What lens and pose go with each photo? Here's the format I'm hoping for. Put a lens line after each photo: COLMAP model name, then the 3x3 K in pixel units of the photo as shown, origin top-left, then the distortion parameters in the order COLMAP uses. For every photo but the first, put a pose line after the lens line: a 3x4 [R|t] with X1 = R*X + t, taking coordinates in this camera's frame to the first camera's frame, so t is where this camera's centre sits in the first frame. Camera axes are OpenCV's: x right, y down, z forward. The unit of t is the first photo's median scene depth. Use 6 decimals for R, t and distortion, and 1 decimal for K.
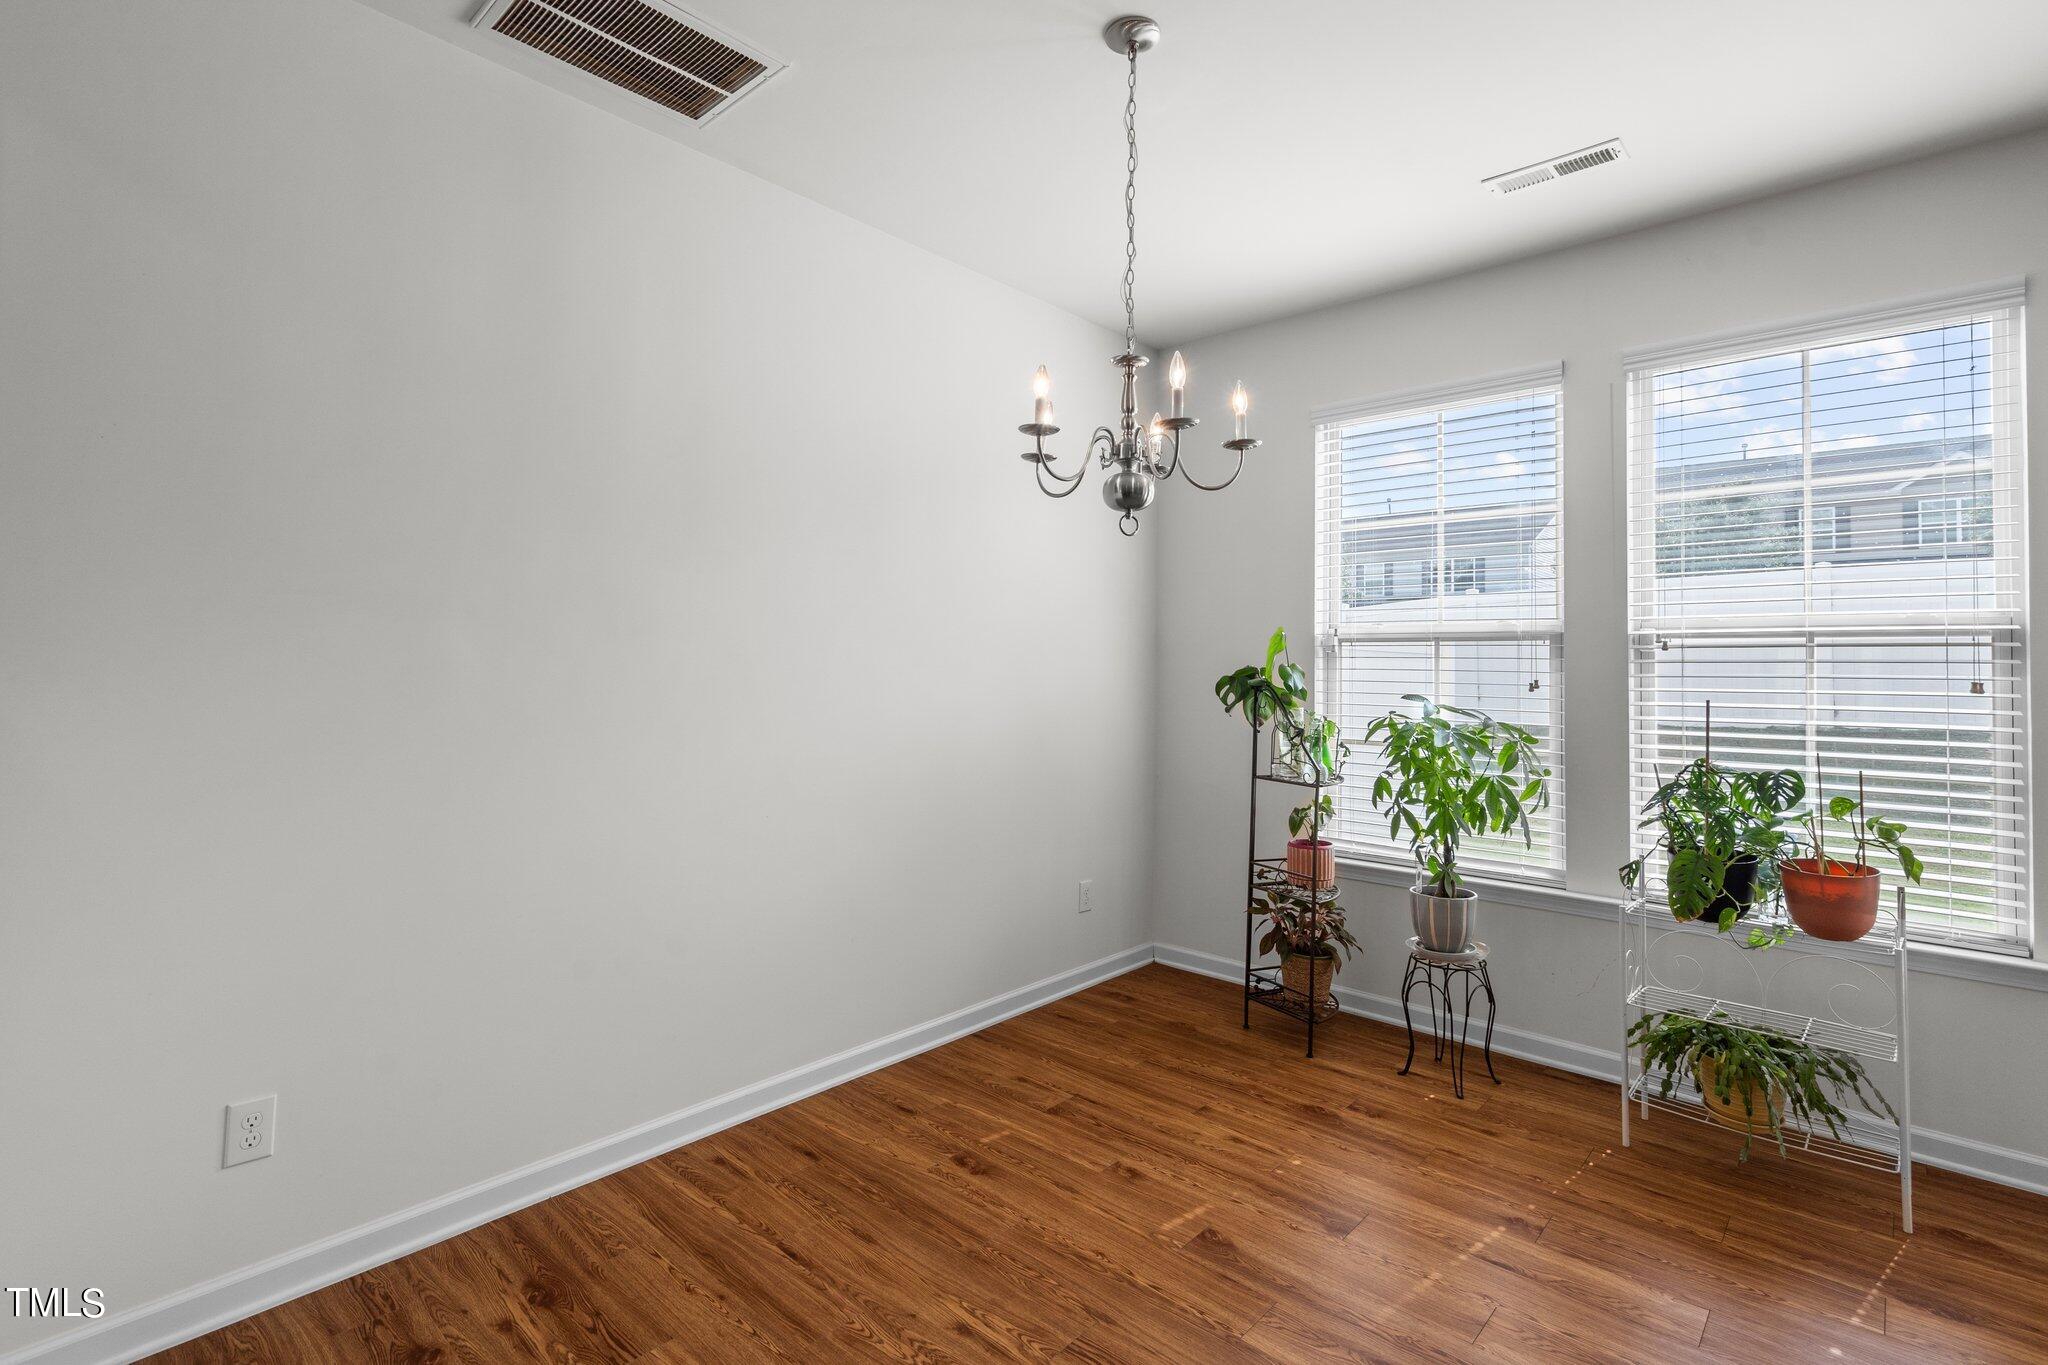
lens RADIAL K [[935.4, 0, 1015.0], [0, 935.4, 646.9], [0, 0, 1]] dist [-0.003963, 0.001626]
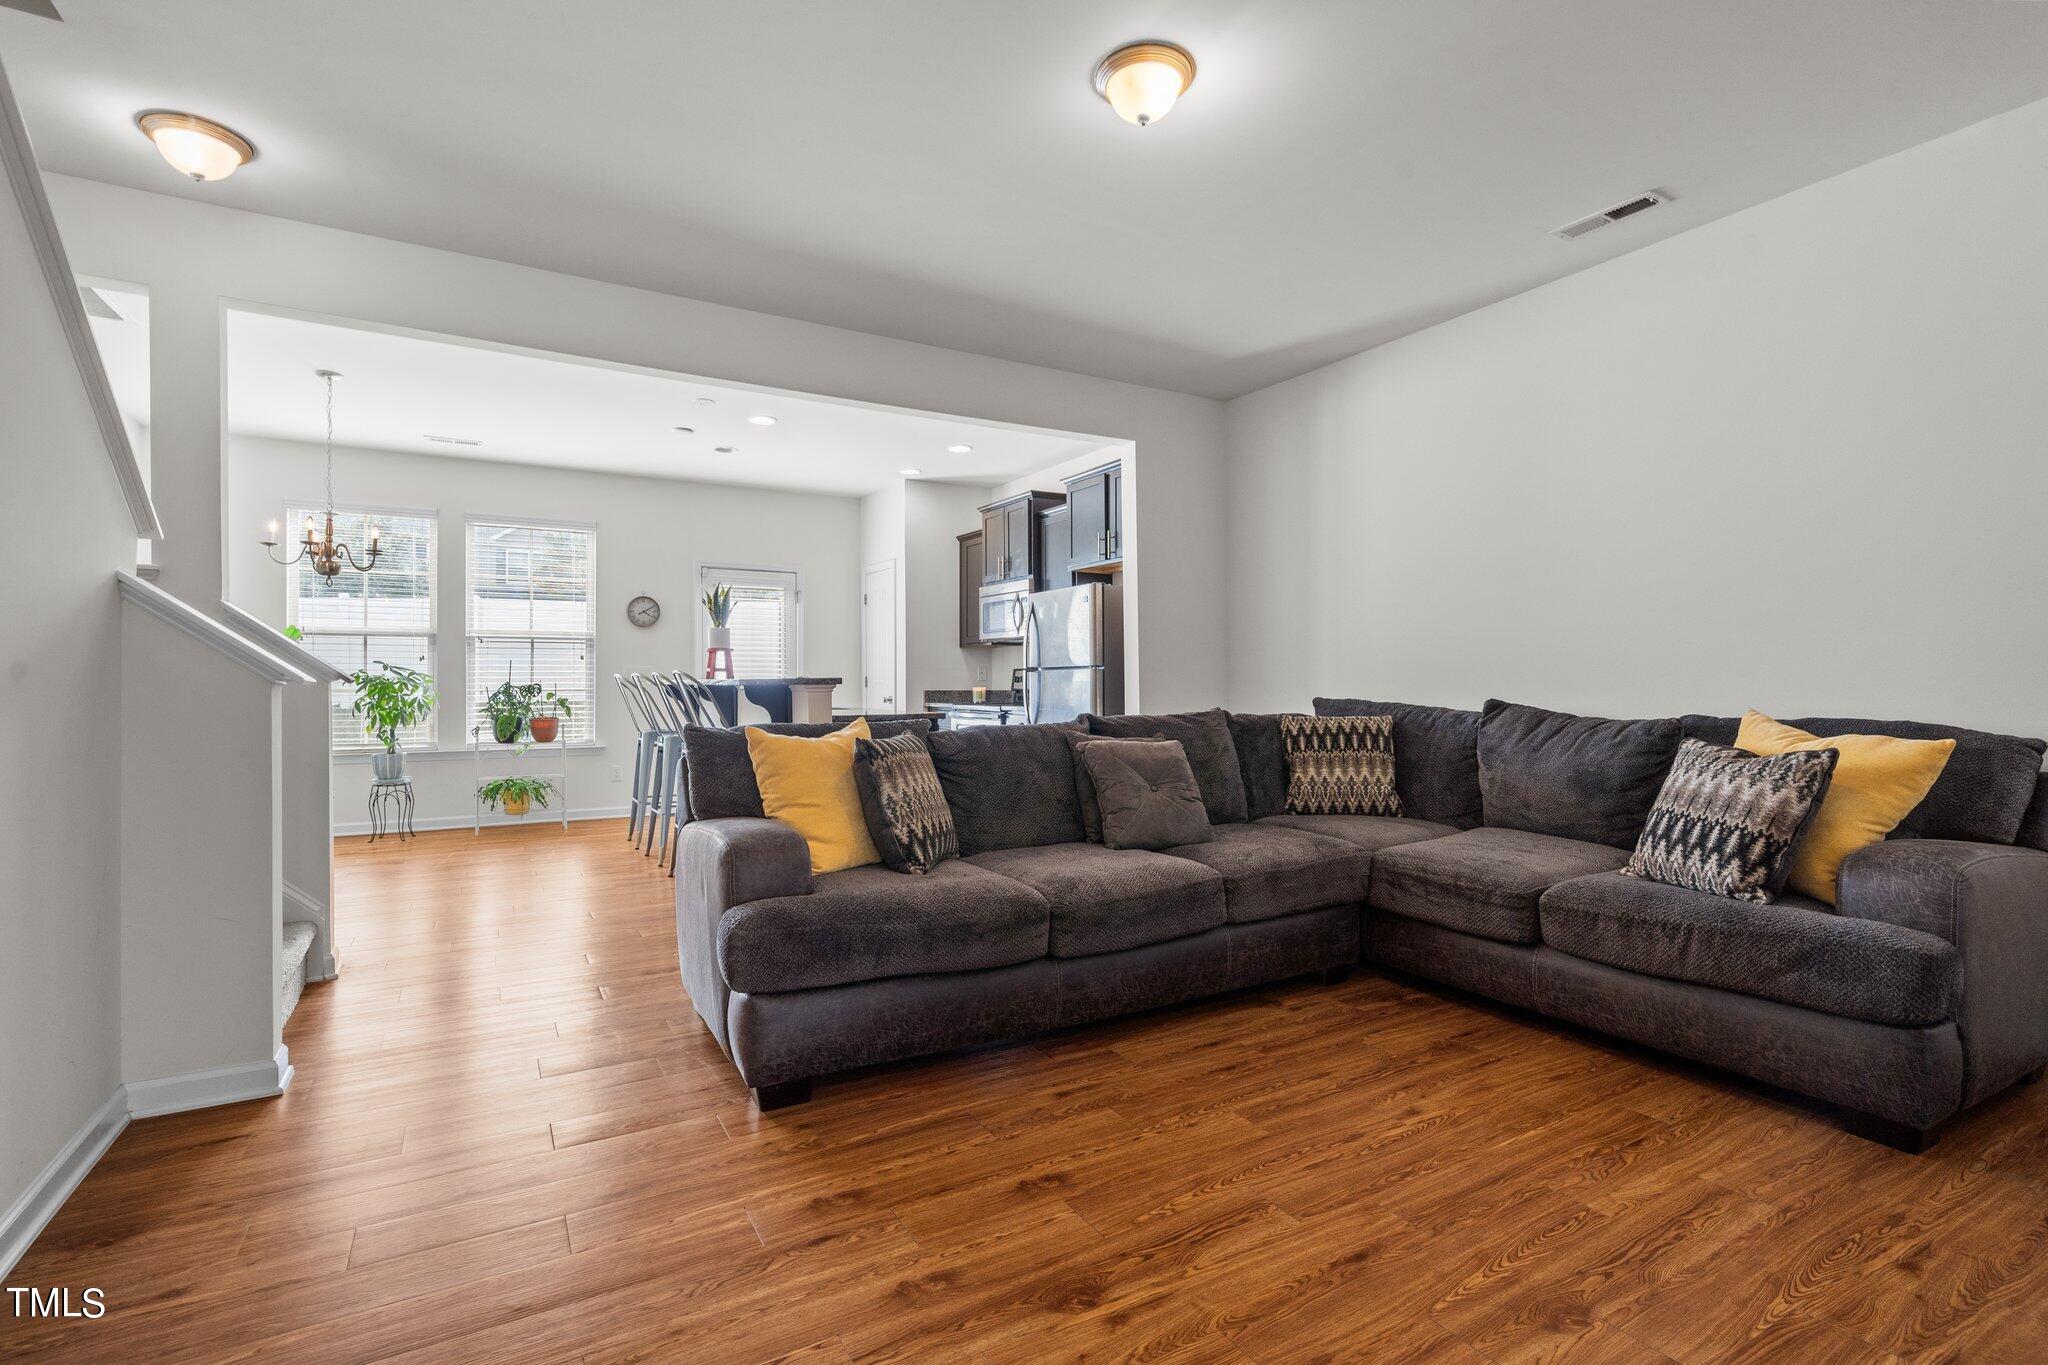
lens RADIAL K [[935.4, 0, 1000.9], [0, 935.4, 670.8], [0, 0, 1]] dist [-0.003963, 0.001626]
pose [[0.302997, 0.001867, 0.952990, -1.201035], [-0.019411, 0.999803, 0.004213, 0.040878], [-0.952794, -0.019775, 0.302973, -1.006623]]
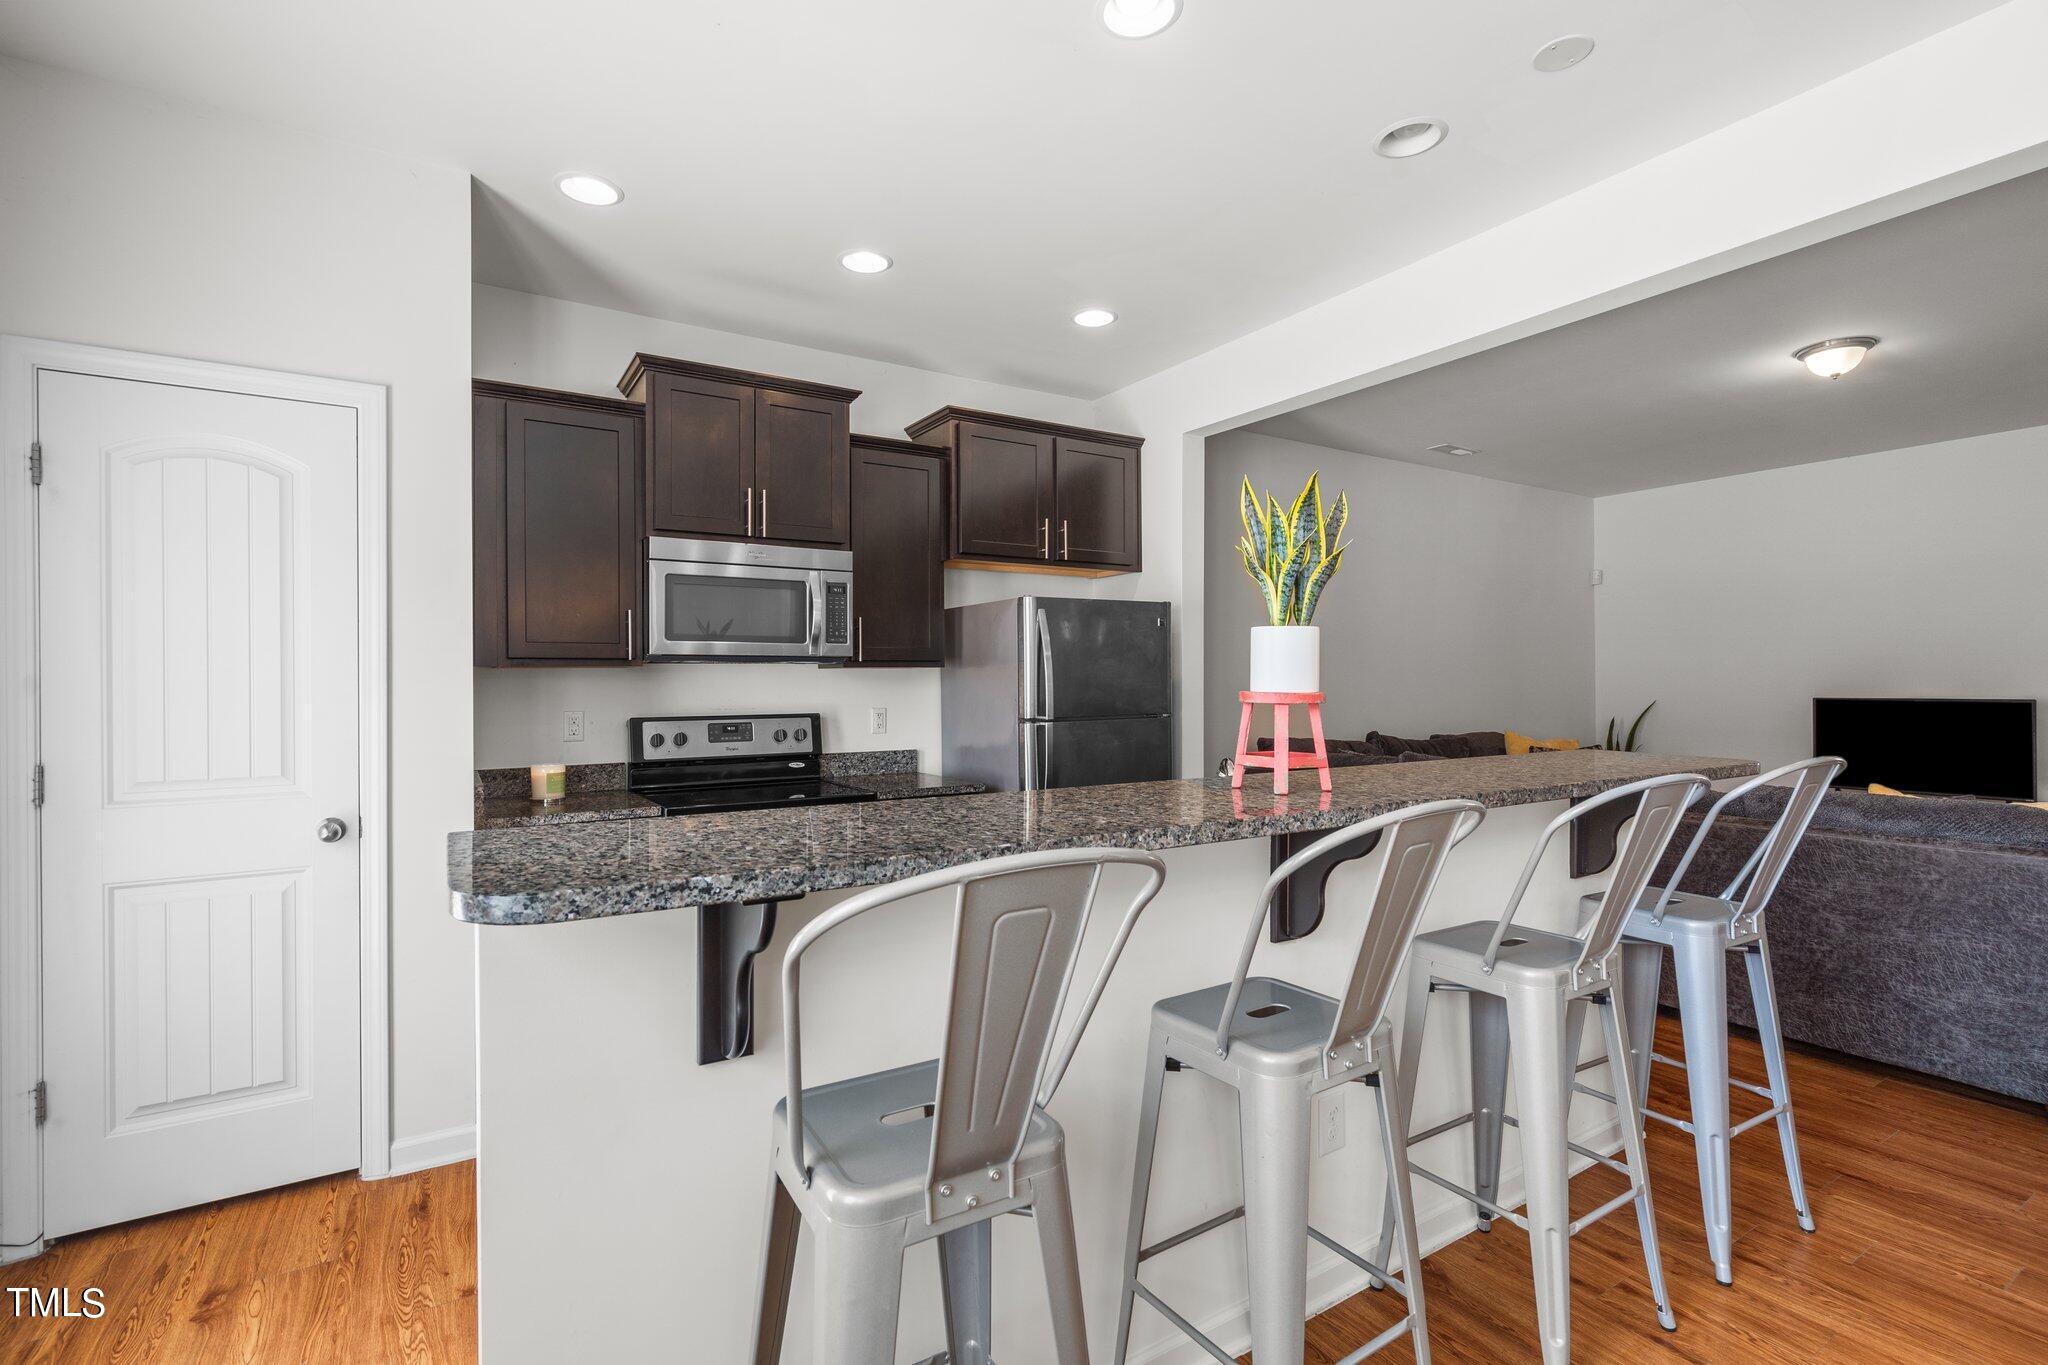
lens RADIAL K [[935.4, 0, 1025.2], [0, 935.4, 686.1], [0, 0, 1]] dist [-0.003963, 0.001626]
pose [[-0.965560, -0.003787, 0.260152, 0.490872], [-0.008899, 0.999790, -0.018474, 0.022457], [-0.260028, -0.020152, -0.965391, 0.799633]]
